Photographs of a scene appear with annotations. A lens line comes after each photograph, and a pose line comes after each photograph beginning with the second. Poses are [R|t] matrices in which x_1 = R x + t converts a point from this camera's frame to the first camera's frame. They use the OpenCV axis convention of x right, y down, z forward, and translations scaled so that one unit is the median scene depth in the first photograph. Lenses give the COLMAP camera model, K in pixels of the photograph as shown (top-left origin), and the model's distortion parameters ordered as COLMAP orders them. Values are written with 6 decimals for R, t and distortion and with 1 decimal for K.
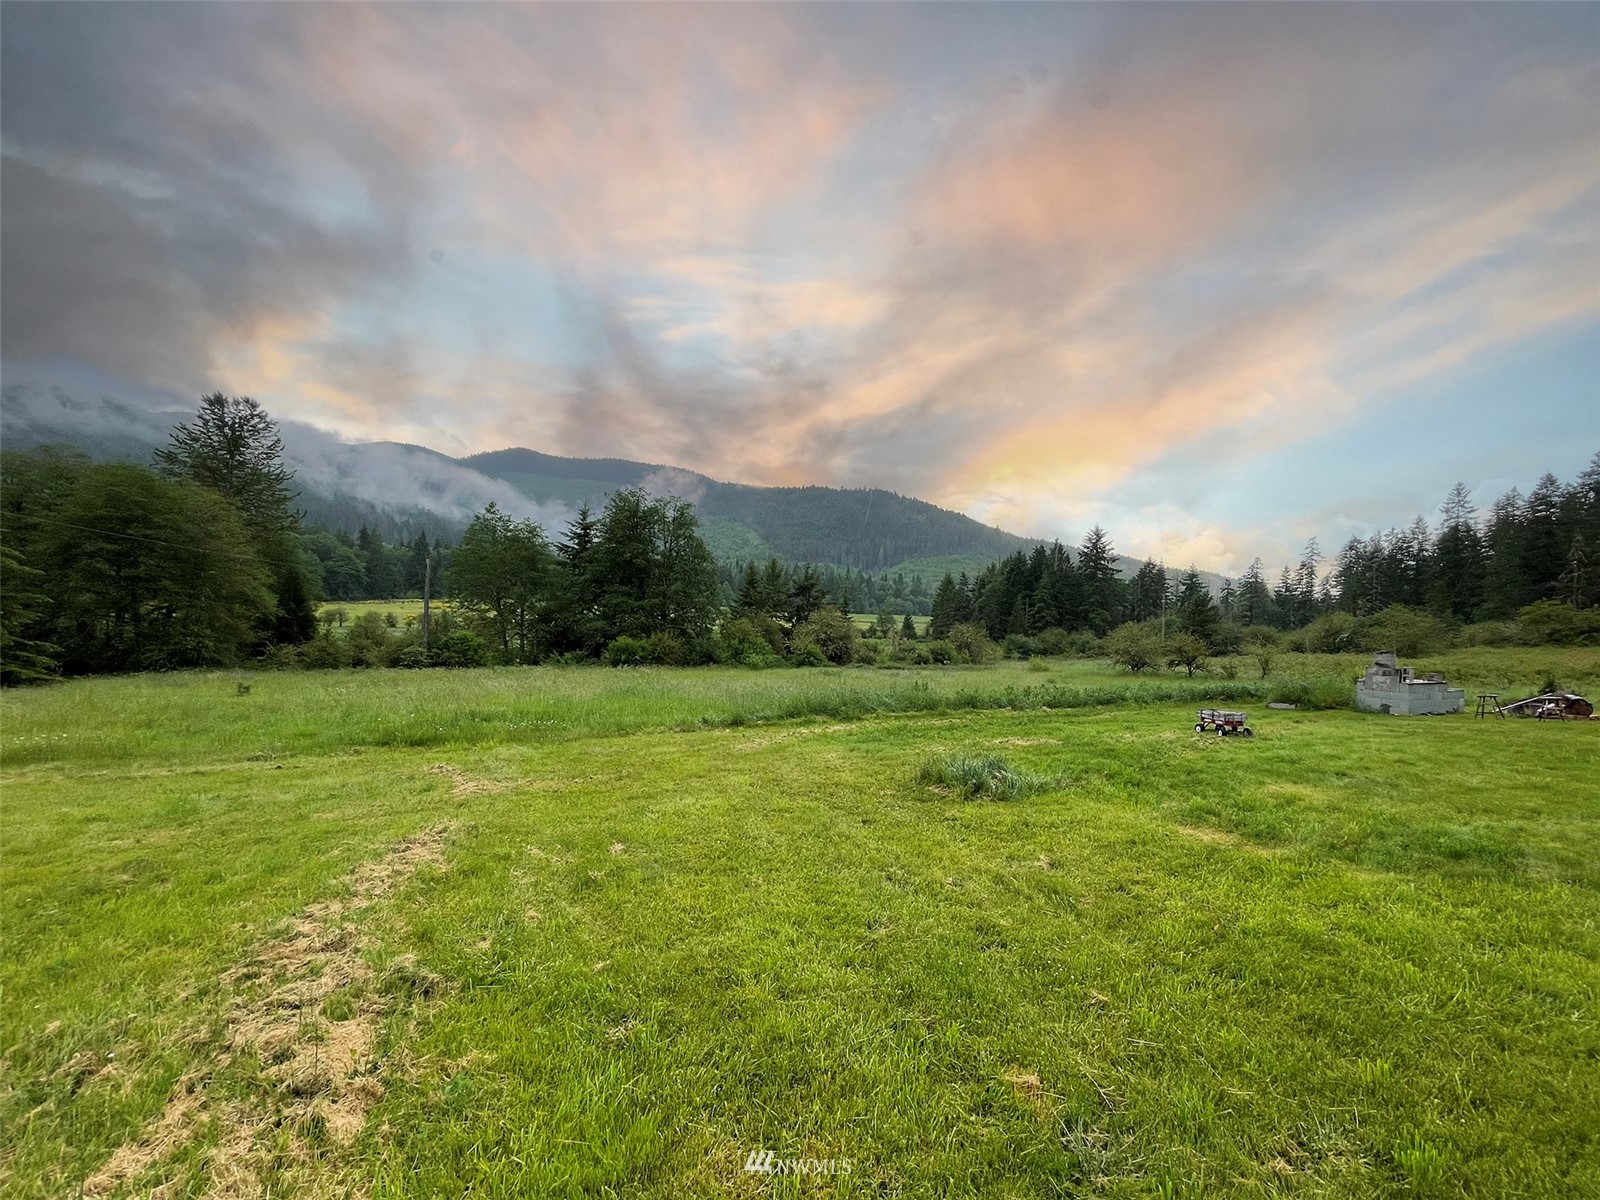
lens RADIAL K [[679.3, 0, 839.0], [0, 679.3, 641.1], [0, 0, 1]] dist [0.000695, 0.000107]
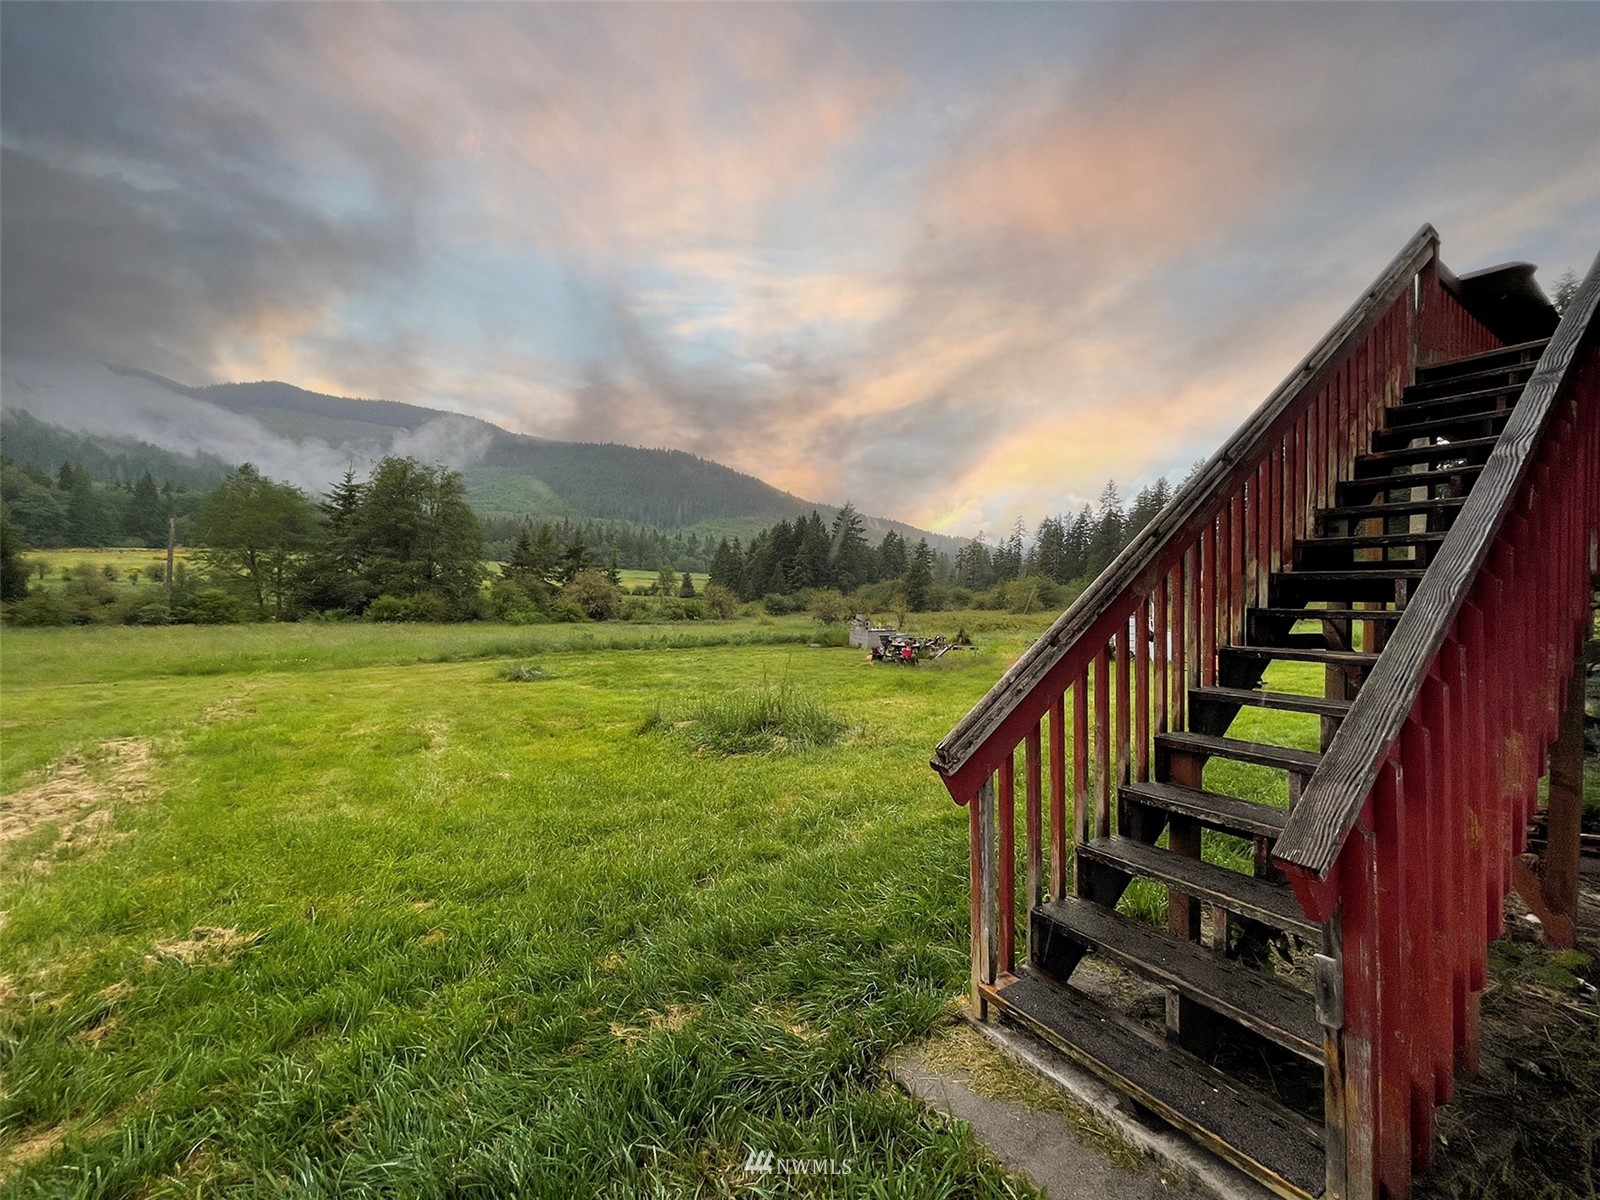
lens RADIAL K [[657.7, 0, 807.7], [0, 657.7, 592.0], [0, 0, 1]] dist [-0.023170, 0.010654]
pose [[0.969292, 0.006617, 0.245822, 0.069055], [-0.004743, 0.999955, -0.008213, -0.006027], [-0.245865, 0.006795, 0.969280, -0.155210]]
